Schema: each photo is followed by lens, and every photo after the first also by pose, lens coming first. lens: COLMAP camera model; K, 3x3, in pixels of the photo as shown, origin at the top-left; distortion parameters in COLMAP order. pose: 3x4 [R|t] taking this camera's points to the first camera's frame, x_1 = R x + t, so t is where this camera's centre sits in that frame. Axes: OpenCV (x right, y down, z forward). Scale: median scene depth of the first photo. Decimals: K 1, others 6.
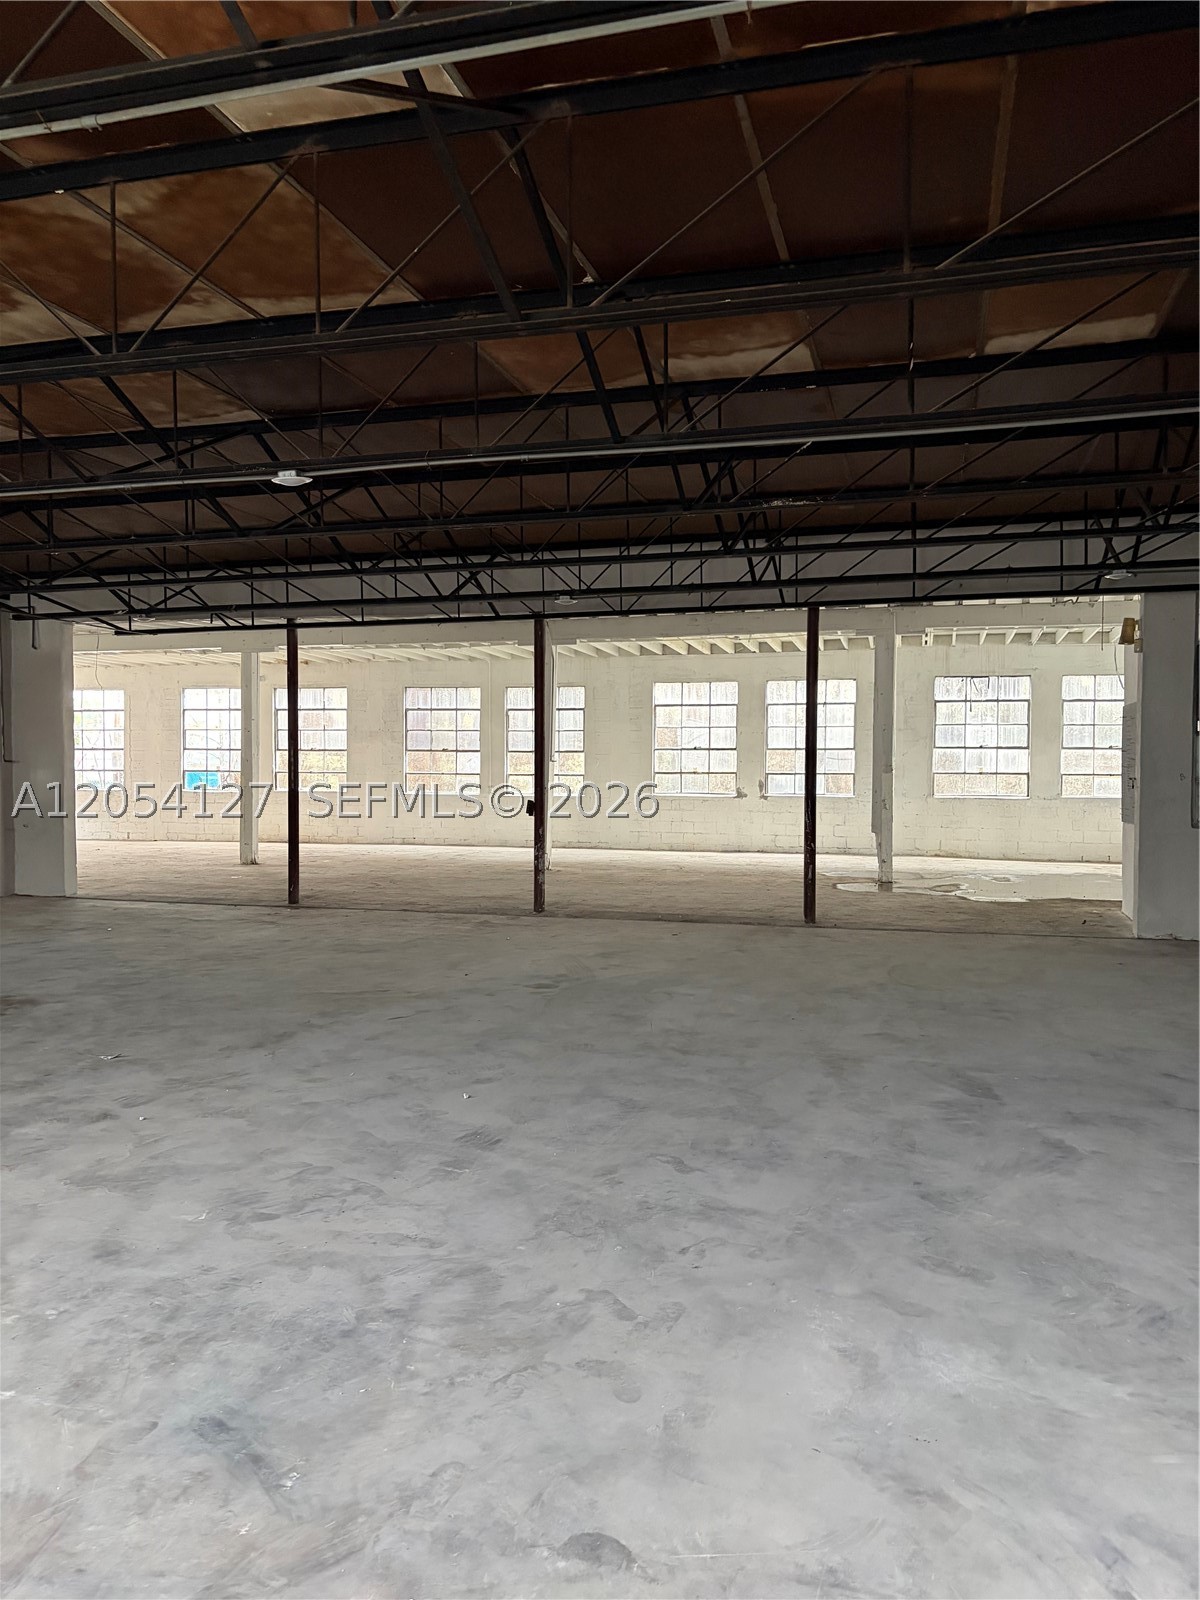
lens RADIAL K [[1188.9, 0, 600.0], [0, 1188.9, 800.0], [0, 0, 1]] dist [0.065934, -0.077774]
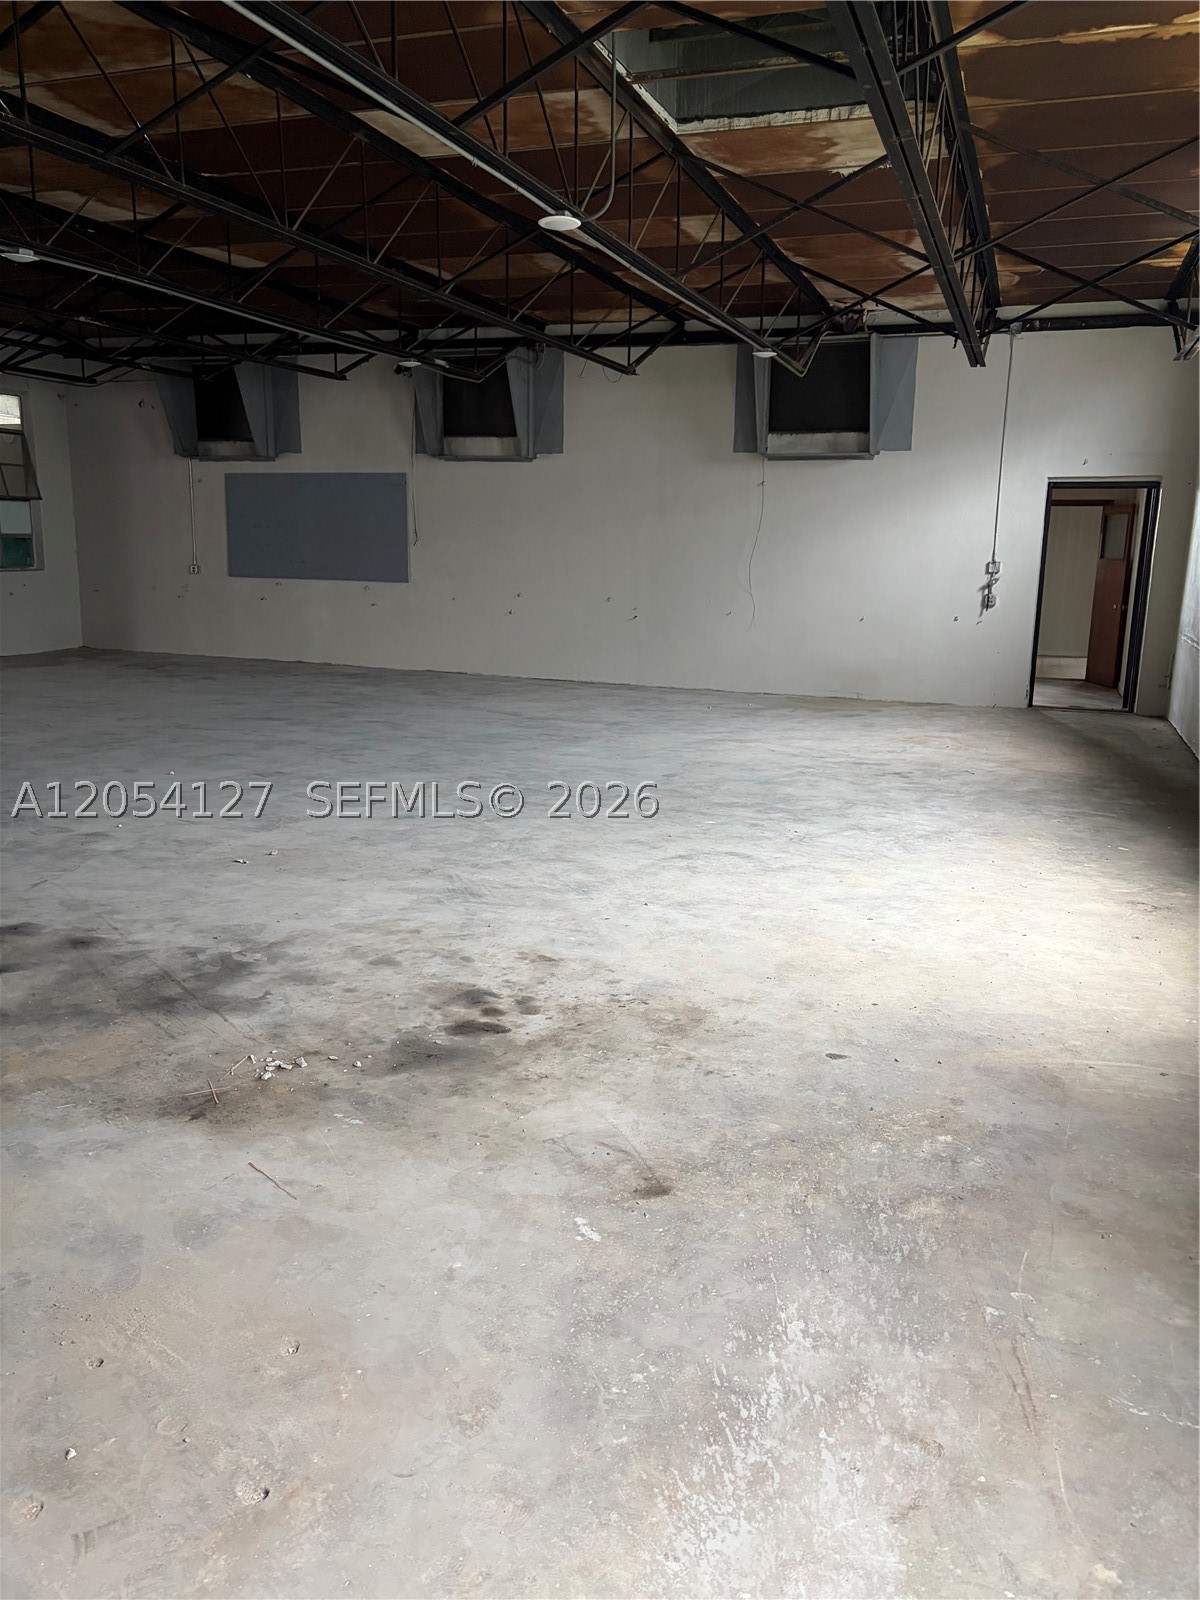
lens RADIAL K [[1188.9, 0, 600.0], [0, 1188.9, 800.0], [0, 0, 1]] dist [0.065934, -0.077774]
pose [[0.066296, -0.225520, 0.971980, -1.900231], [0.026420, 0.974179, 0.224228, -0.029351], [-0.997450, 0.010814, 0.070543, 0.558936]]
